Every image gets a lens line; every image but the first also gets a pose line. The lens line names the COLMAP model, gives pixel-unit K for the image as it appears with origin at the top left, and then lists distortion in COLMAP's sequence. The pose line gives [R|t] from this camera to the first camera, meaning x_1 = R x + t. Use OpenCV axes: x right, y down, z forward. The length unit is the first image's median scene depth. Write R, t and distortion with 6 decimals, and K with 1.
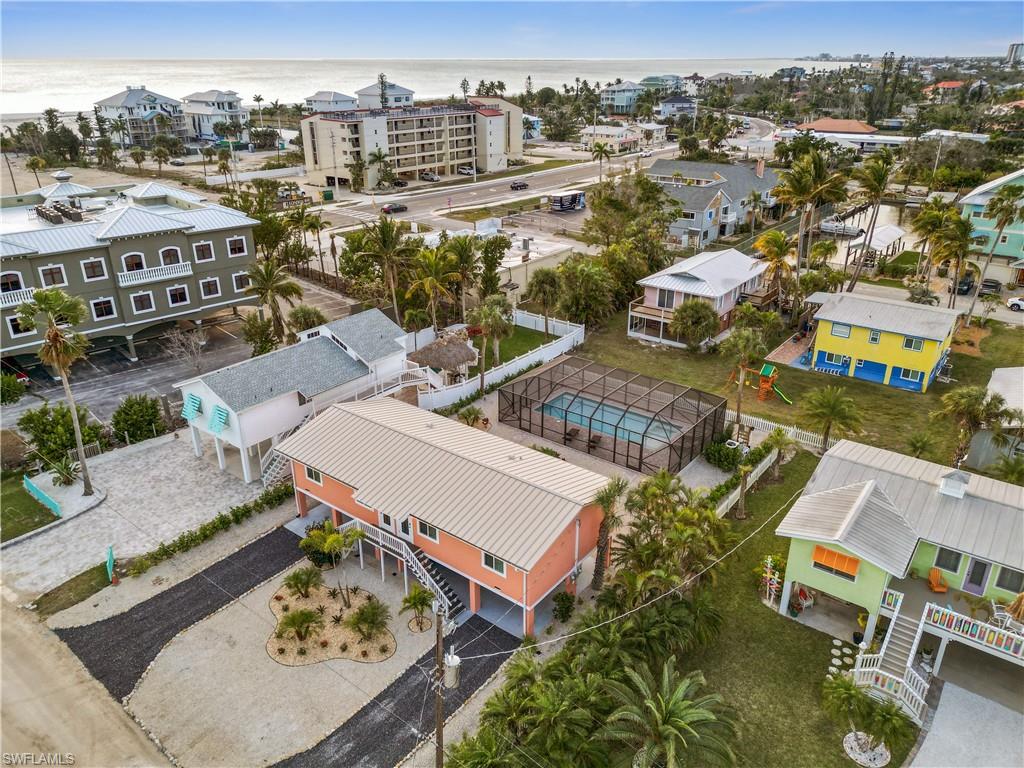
lens RADIAL K [[714.7, 0, 514.0], [0, 714.7, 391.0], [0, 0, 1]] dist [0.045031, -0.026115]
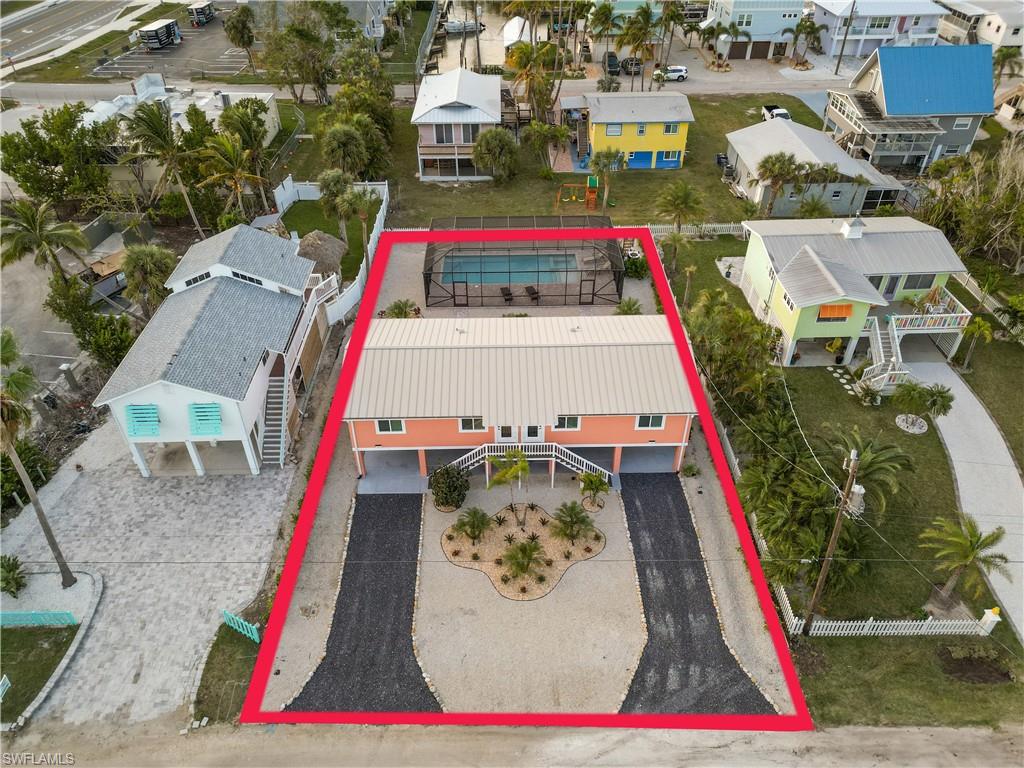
lens RADIAL K [[714.7, 0, 512.2], [0, 714.7, 378.6], [0, 0, 1]] dist [0.045031, -0.026115]
pose [[0.781744, -0.384237, 0.491160, -0.390774], [0.262070, 0.917120, 0.300350, -0.111404], [-0.565858, -0.106079, 0.817650, 0.133820]]
